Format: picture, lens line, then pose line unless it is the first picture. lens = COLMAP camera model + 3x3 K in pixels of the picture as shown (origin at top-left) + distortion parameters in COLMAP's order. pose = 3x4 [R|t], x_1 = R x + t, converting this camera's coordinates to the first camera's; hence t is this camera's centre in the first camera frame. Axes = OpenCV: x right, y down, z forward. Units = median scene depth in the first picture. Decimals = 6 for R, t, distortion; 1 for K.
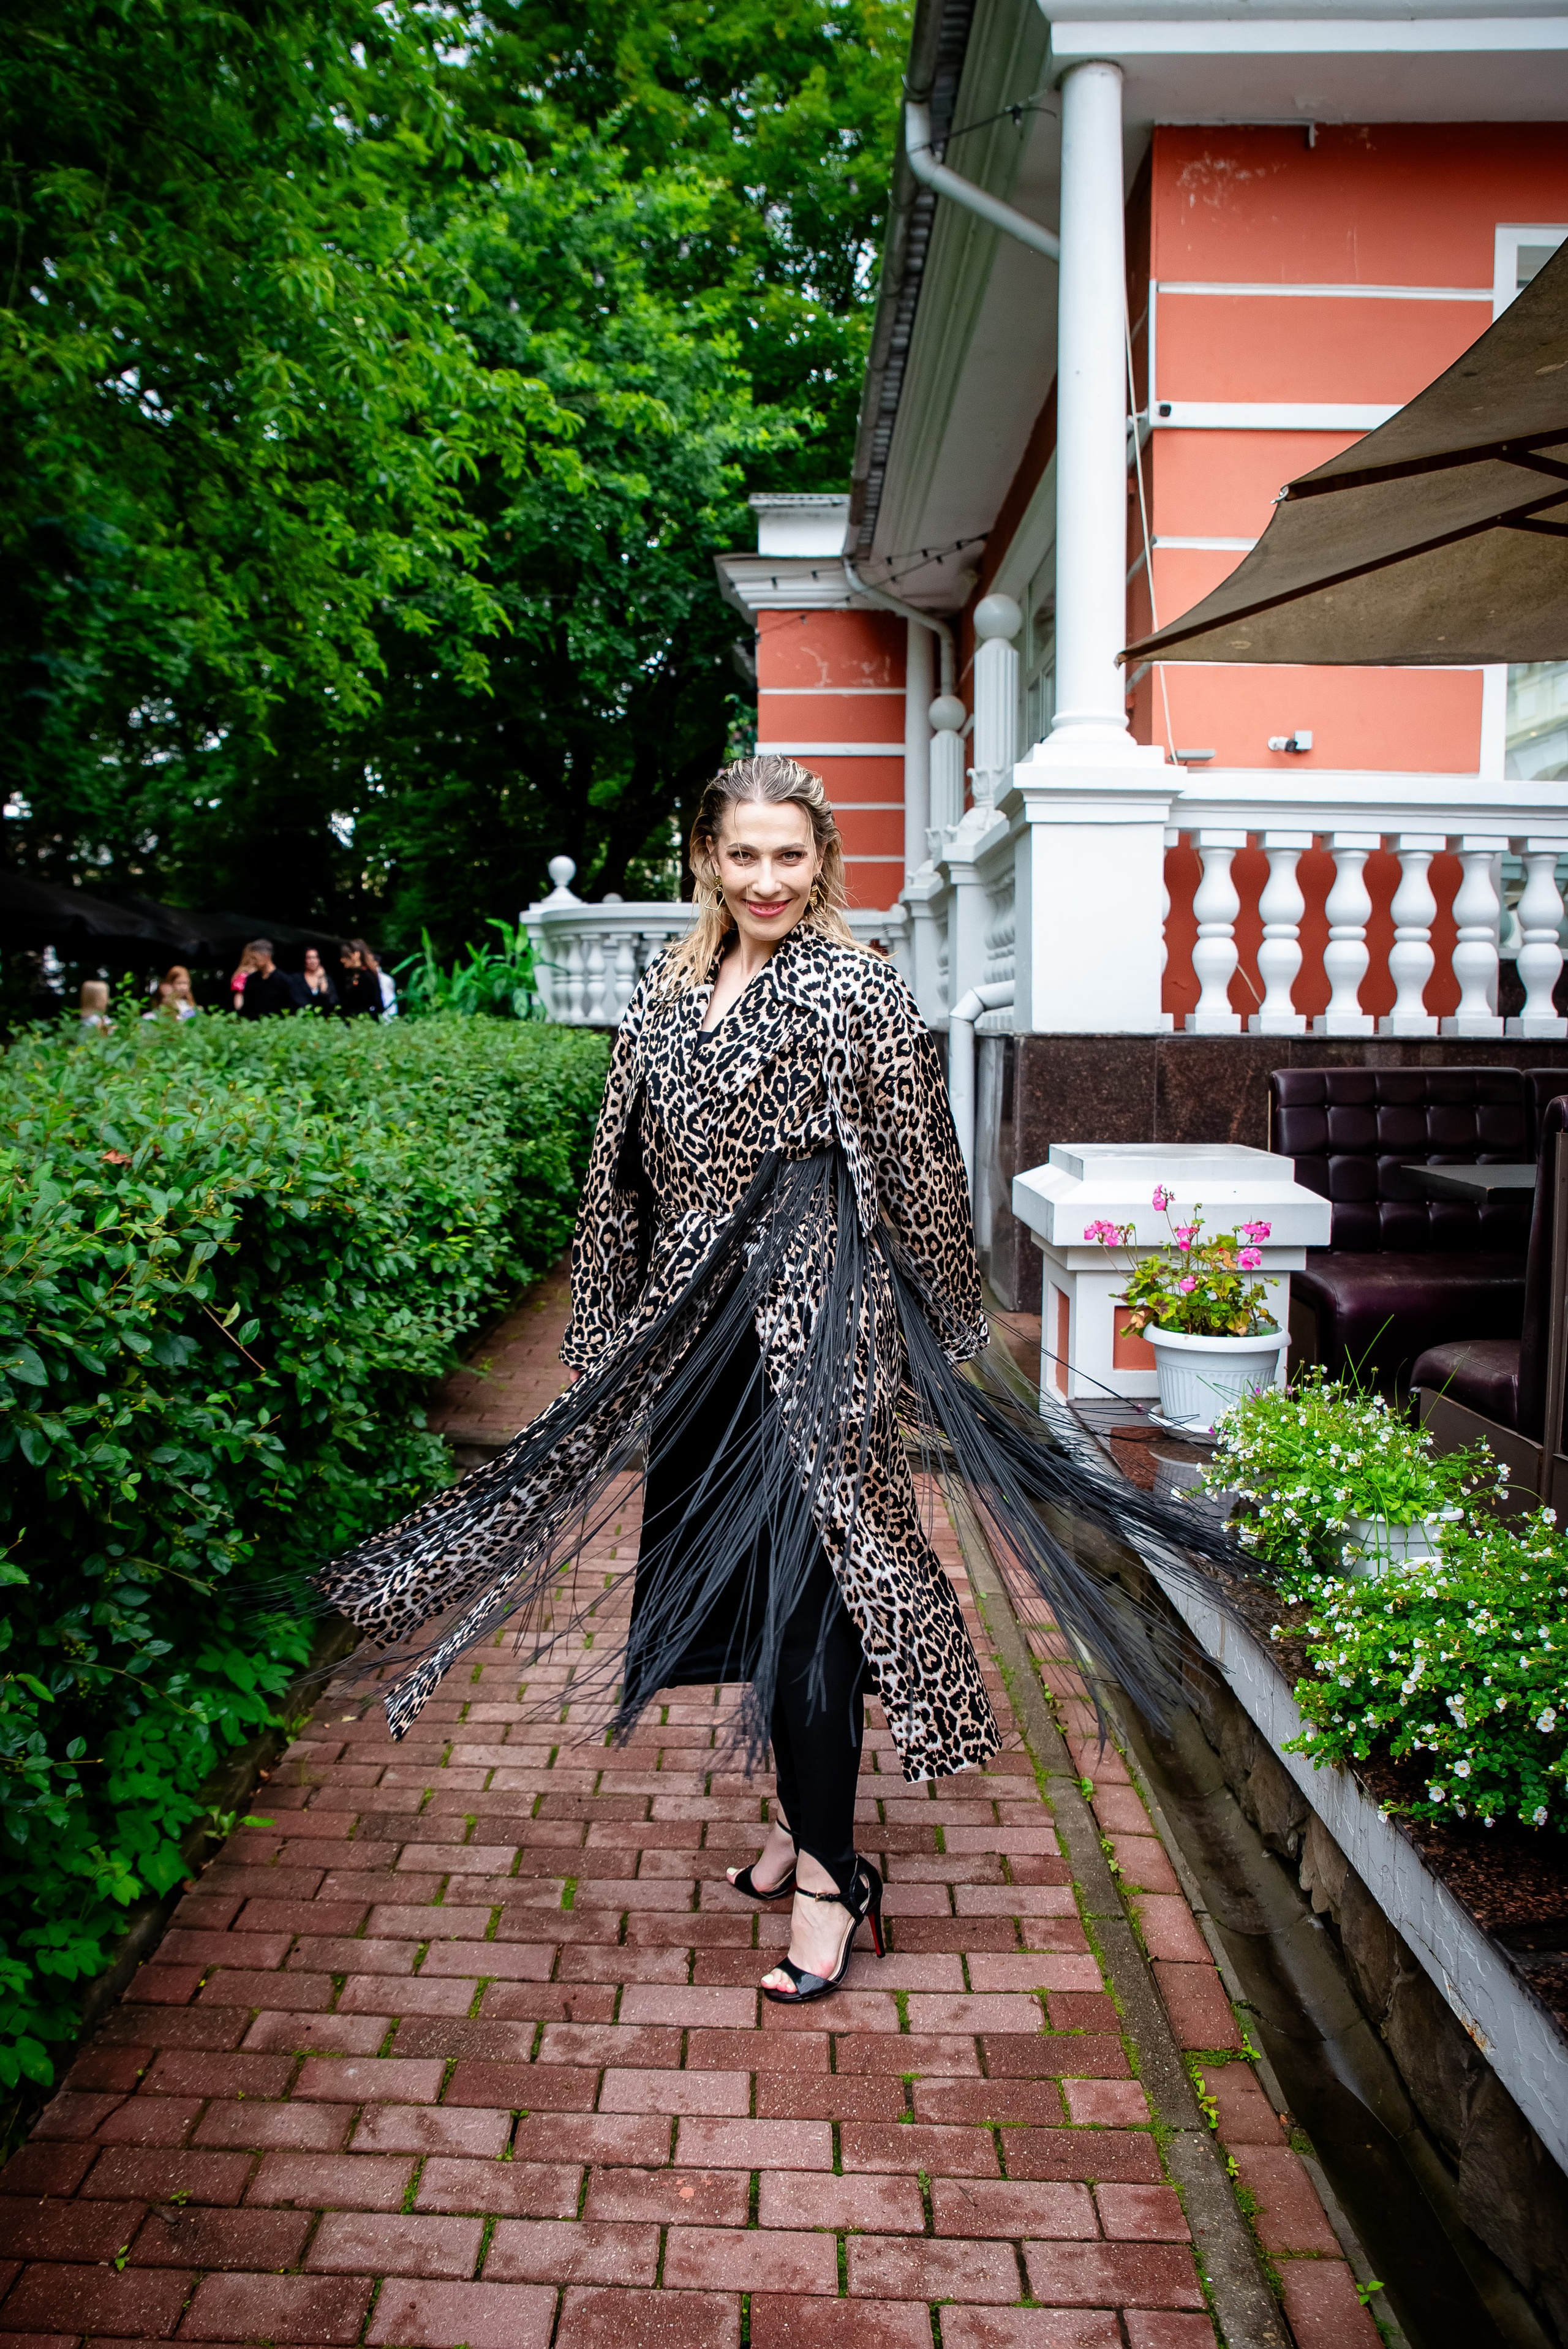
lens RADIAL K [[1687.9, 0, 733.6], [0, 1687.9, 1206.8], [0, 0, 1]] dist [-0.148469, 0.096427]
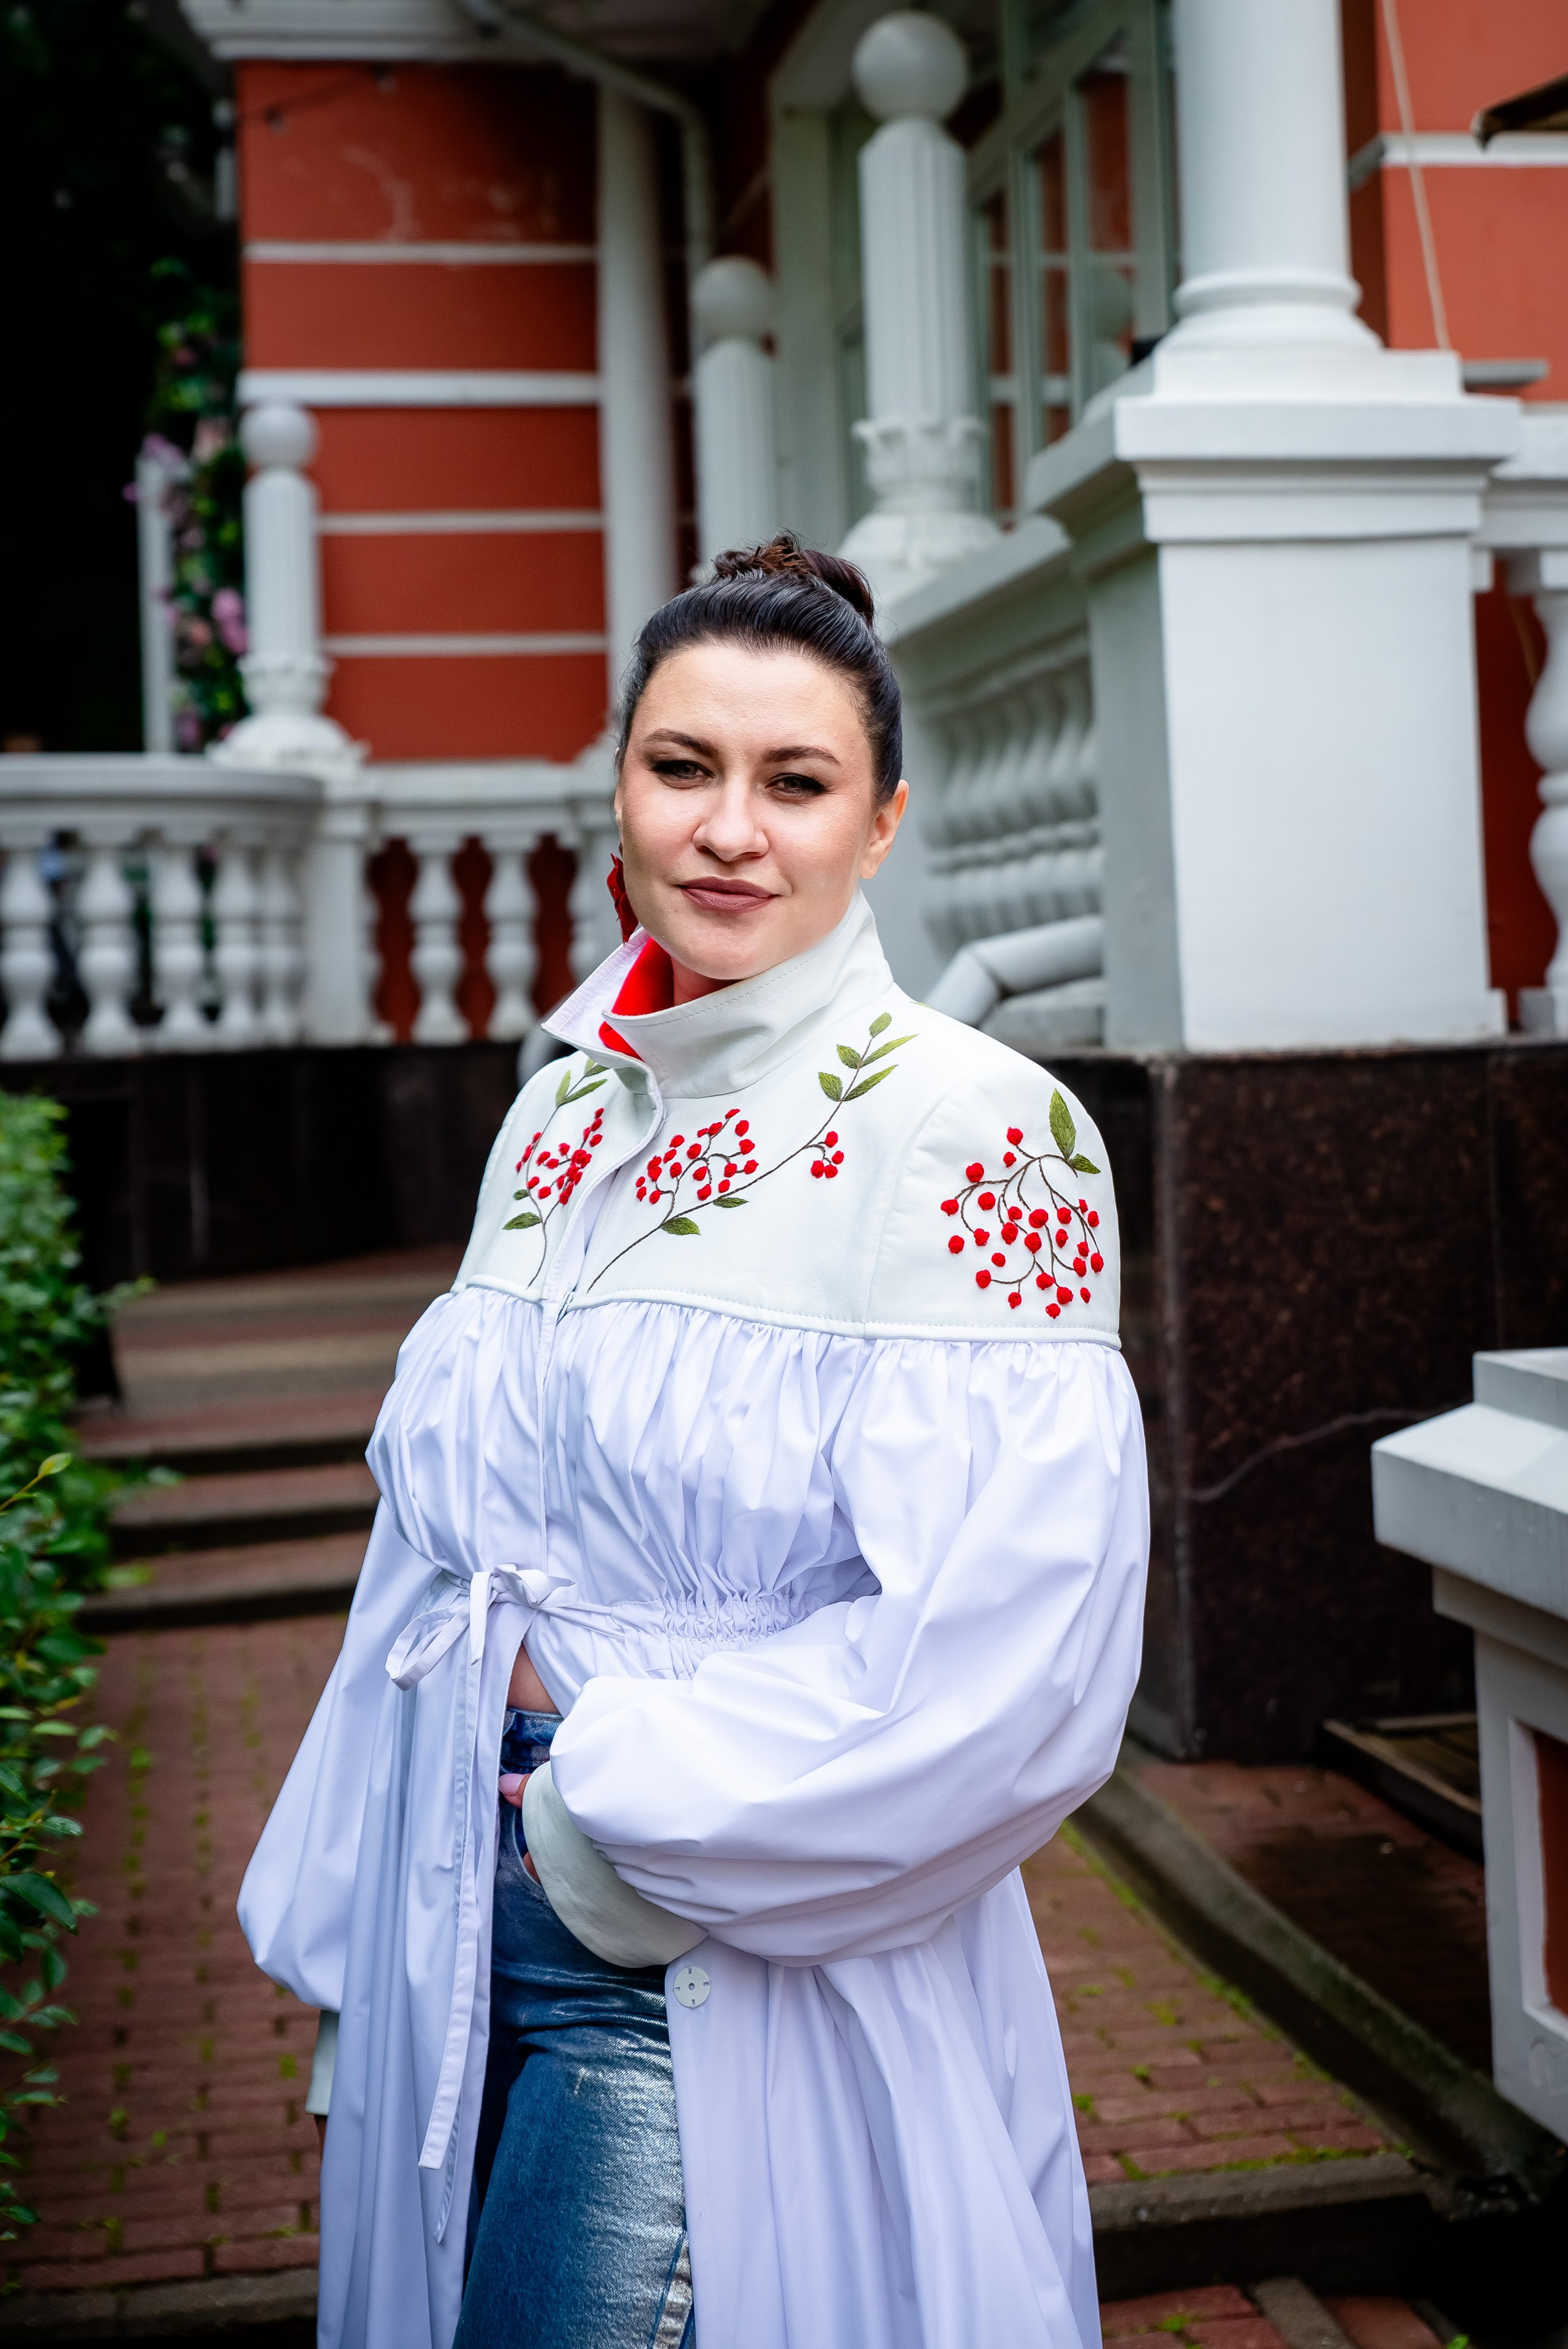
lens RADIAL K [[3845.5, 0, 954.0], [0, 3845.5, 878.0], [0, 0, 1]] dist [0.036933, 0.229151]
pose [[0.973898, -0.027983, 0.225255, -0.083023], [0.060129, 0.988724, -0.137145, -0.021079], [-0.218877, 0.147109, 0.964599, 0.106796]]
